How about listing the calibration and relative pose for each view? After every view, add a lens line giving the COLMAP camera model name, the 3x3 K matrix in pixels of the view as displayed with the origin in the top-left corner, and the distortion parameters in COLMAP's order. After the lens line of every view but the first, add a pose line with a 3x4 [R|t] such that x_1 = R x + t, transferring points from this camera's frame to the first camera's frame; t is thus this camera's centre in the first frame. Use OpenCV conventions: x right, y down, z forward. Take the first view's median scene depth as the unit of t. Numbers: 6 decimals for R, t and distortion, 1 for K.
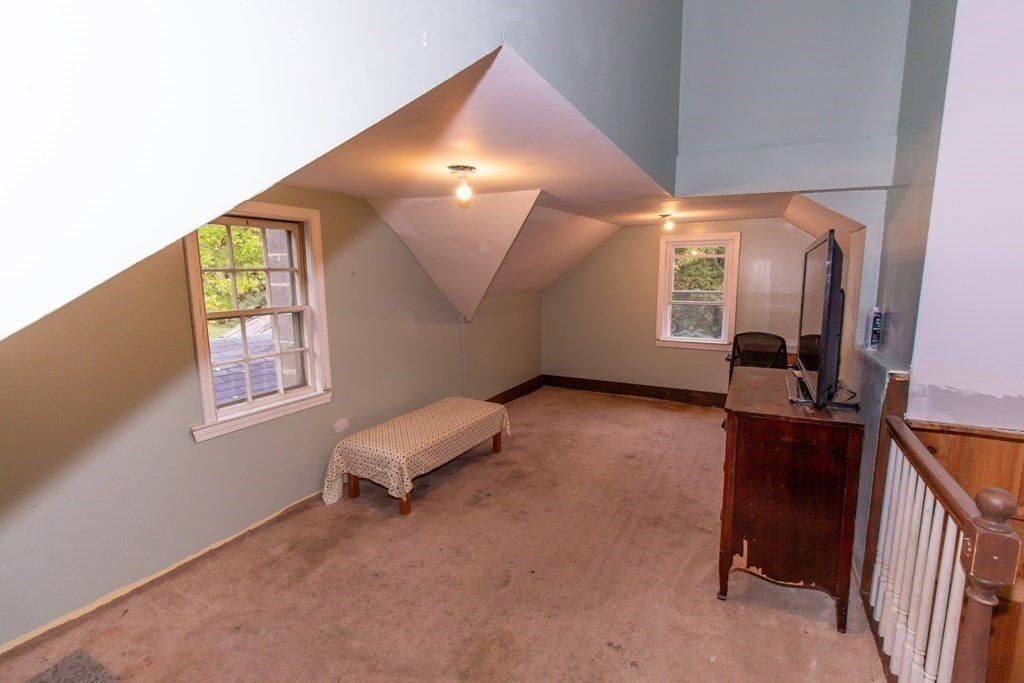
lens RADIAL K [[470.3, 0, 515.8], [0, 470.3, 340.4], [0, 0, 1]] dist [0.002860, 0.001069]
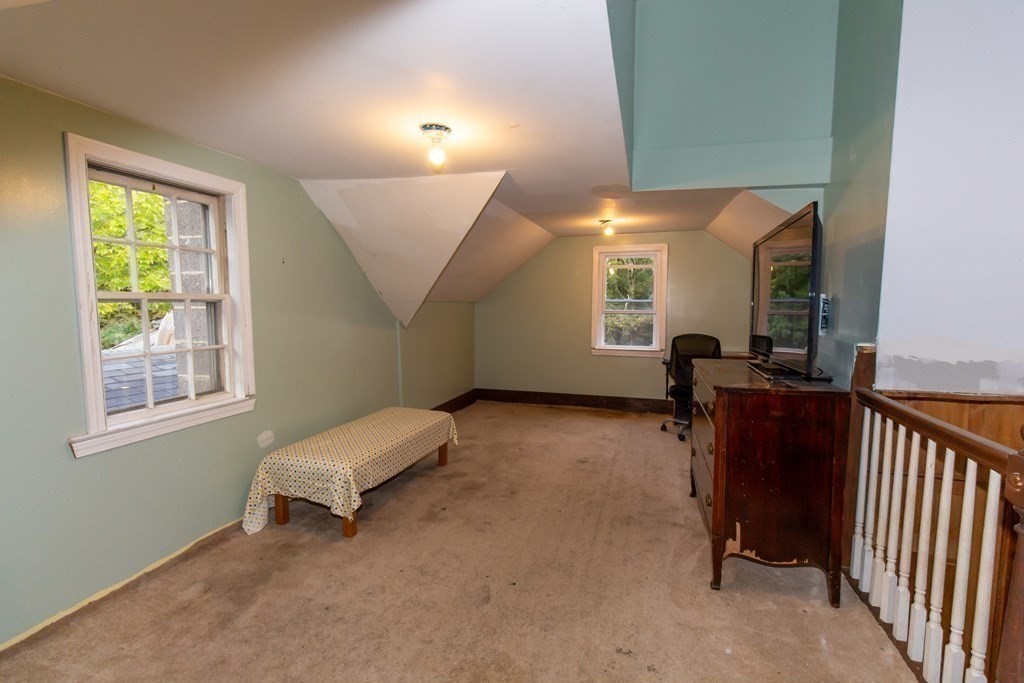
lens RADIAL K [[470.3, 0, 515.8], [0, 470.3, 340.4], [0, 0, 1]] dist [0.002860, 0.001069]
pose [[0.980981, -0.007373, 0.193965, -0.113824], [0.019160, 0.998076, -0.058965, 0.076596], [-0.193158, 0.061560, 0.979235, 0.091561]]
